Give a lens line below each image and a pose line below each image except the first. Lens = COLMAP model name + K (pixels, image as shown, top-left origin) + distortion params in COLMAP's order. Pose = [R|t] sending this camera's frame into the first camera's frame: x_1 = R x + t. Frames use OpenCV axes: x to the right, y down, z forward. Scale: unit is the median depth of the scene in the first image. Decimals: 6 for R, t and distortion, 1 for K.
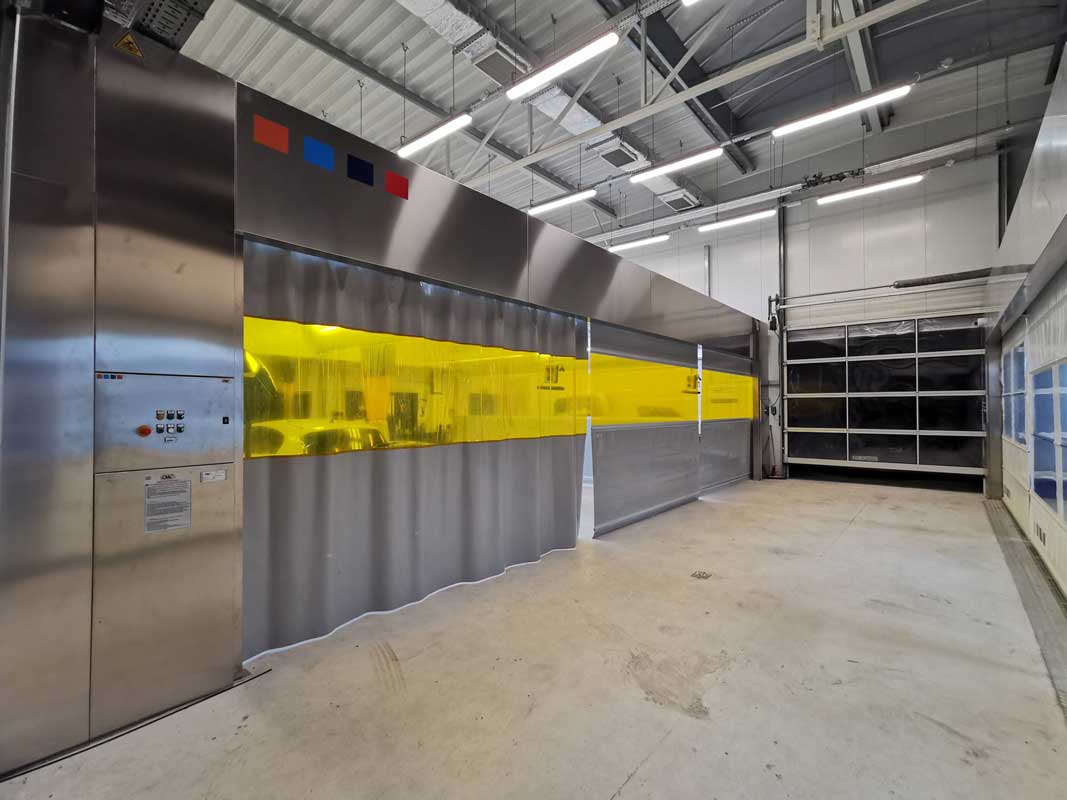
lens RADIAL K [[499.8, 0, 534.1], [0, 499.8, 400.7], [0, 0, 1]] dist [-0.012292, 0.012795]
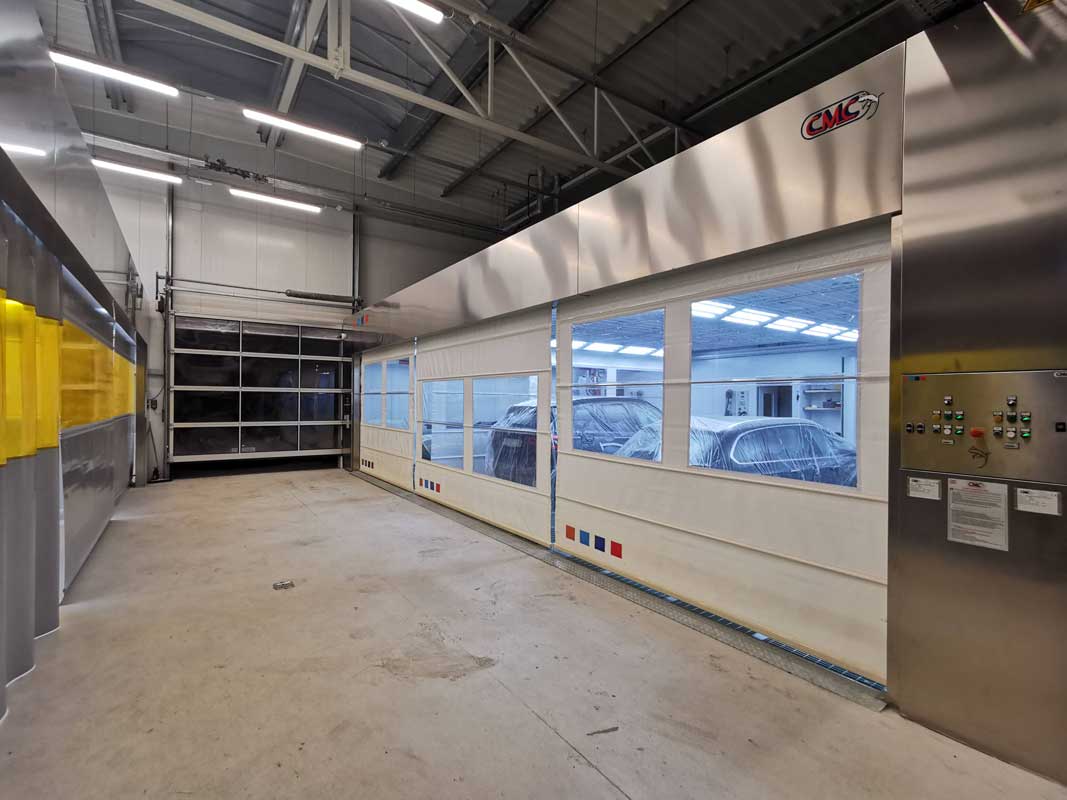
lens RADIAL K [[499.8, 0, 534.1], [0, 499.8, 400.7], [0, 0, 1]] dist [-0.012292, 0.012795]
pose [[0.285078, 0.007185, 0.958477, -0.206839], [-0.021862, 0.999761, -0.000992, -0.000013], [-0.958255, -0.020671, 0.285167, 0.149637]]
